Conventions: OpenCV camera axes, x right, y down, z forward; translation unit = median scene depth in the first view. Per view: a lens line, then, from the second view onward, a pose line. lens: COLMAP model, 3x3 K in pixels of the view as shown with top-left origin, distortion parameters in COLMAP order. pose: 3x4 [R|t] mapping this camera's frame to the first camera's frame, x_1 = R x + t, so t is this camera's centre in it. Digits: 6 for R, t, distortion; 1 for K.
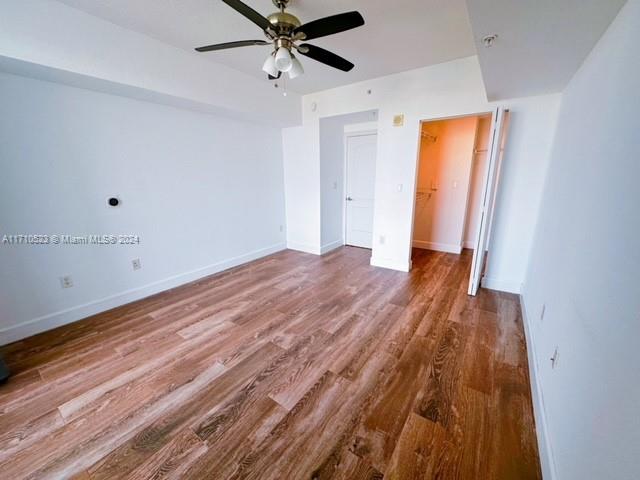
lens RADIAL K [[254.5, 0, 321.3], [0, 254.5, 240.2], [0, 0, 1]] dist [-0.001646, -0.000175]
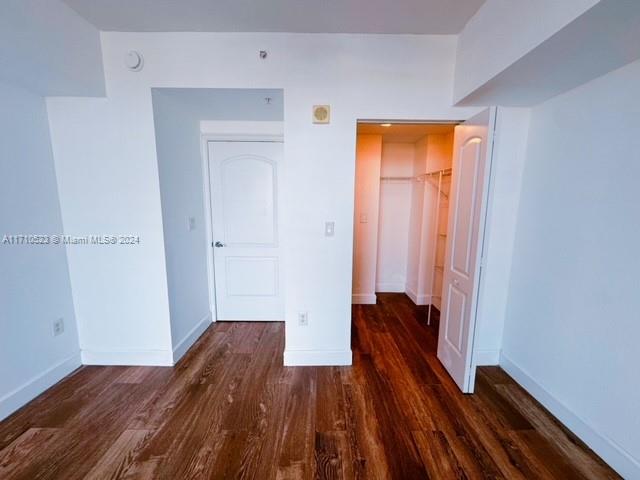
lens RADIAL K [[254.5, 0, 320.2], [0, 254.5, 240.9], [0, 0, 1]] dist [-0.001646, -0.000175]
pose [[0.819722, -0.069616, 0.568515, -0.040548], [0.127477, 0.989864, -0.062593, -0.132824], [-0.558395, 0.123782, 0.820288, 0.494186]]
